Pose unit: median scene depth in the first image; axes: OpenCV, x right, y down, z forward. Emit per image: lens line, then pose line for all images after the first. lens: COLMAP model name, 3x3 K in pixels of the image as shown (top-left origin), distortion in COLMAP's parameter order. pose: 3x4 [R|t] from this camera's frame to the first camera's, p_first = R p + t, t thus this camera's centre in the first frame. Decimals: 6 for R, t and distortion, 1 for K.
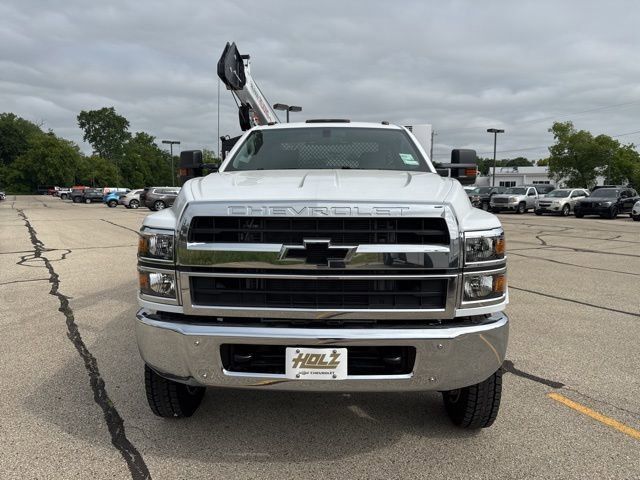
lens RADIAL K [[474.6, 0, 315.3], [0, 474.6, 236.6], [0, 0, 1]] dist [-0.005739, -0.014067]
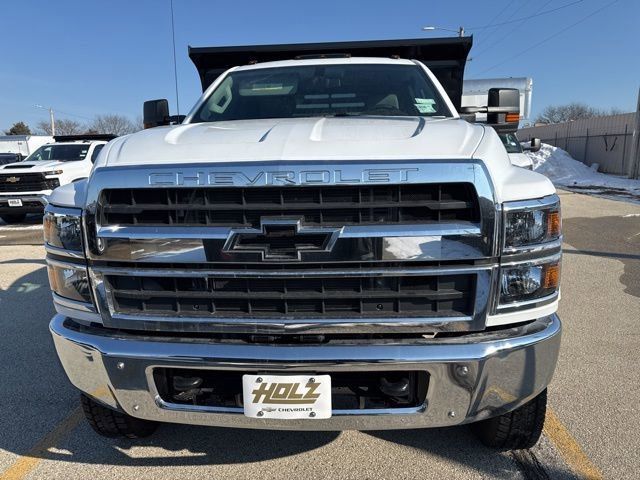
lens RADIAL K [[474.6, 0, 325.0], [0, 474.6, 241.0], [0, 0, 1]] dist [-0.005739, -0.014067]
pose [[0.999578, -0.018127, -0.022712, 0.078589], [0.020184, 0.995377, 0.093898, -0.025285], [0.020905, -0.094317, 0.995323, 0.324795]]
